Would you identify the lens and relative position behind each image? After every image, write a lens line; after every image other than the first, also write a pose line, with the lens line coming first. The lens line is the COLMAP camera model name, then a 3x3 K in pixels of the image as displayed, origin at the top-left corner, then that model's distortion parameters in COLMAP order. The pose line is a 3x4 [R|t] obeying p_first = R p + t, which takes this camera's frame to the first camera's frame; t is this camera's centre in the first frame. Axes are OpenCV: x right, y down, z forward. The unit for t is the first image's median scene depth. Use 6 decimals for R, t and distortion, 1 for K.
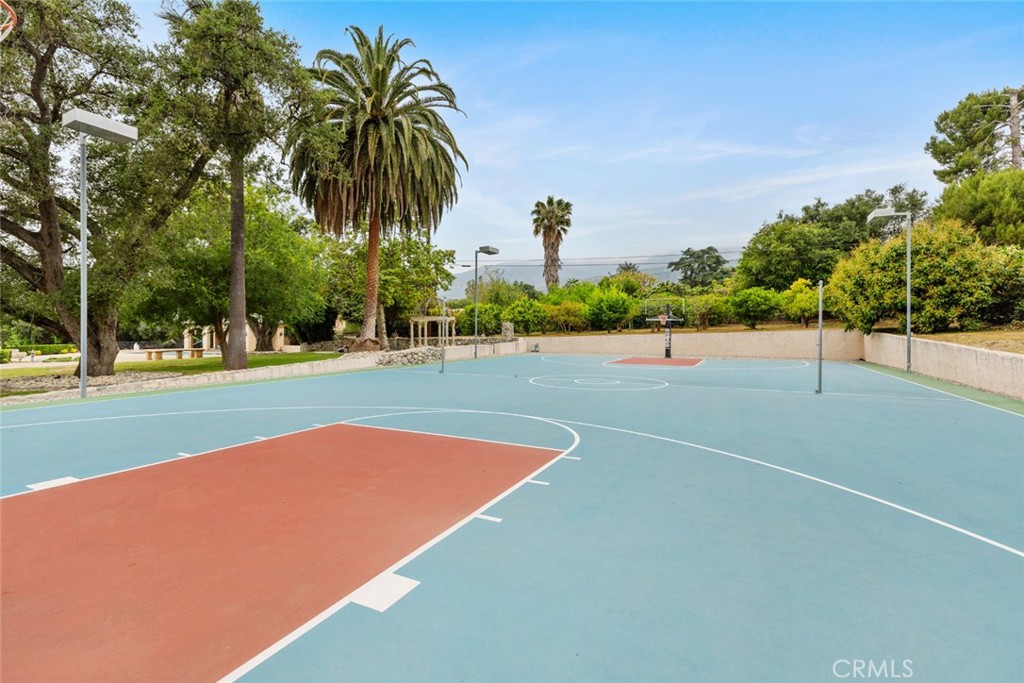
lens RADIAL K [[459.7, 0, 512.5], [0, 459.7, 344.7], [0, 0, 1]] dist [-0.001917, -0.000527]
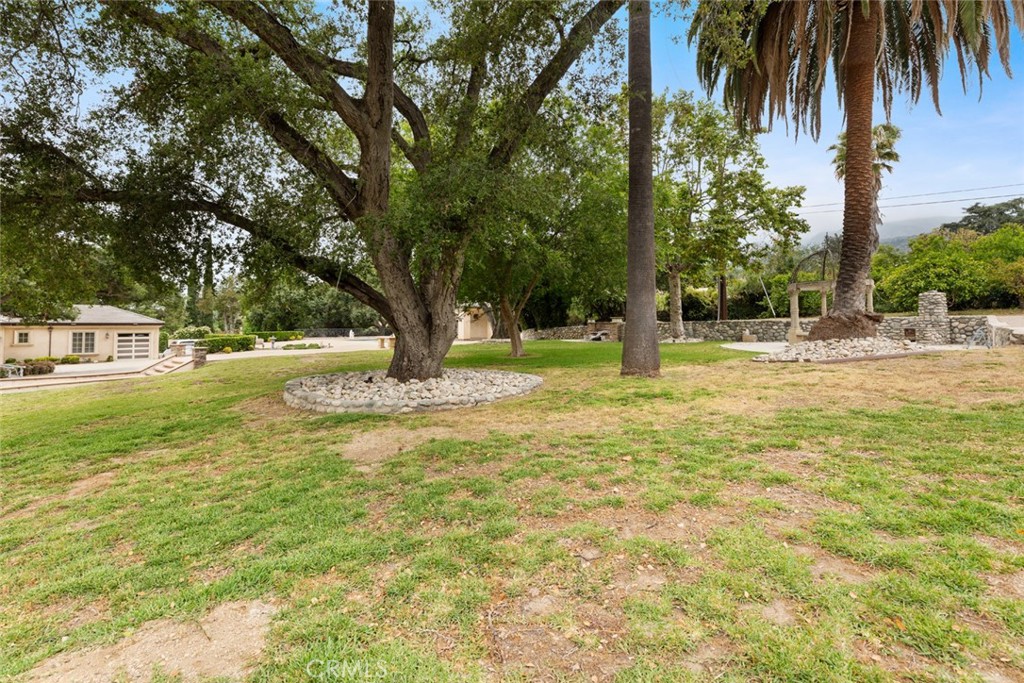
lens RADIAL K [[459.7, 0, 512.1], [0, 459.7, 334.7], [0, 0, 1]] dist [-0.001917, -0.000527]
pose [[0.959978, 0.003666, -0.280051, -0.329210], [-0.003953, 0.999992, -0.000461, 0.007594], [0.280047, 0.001549, 0.959985, 0.251393]]
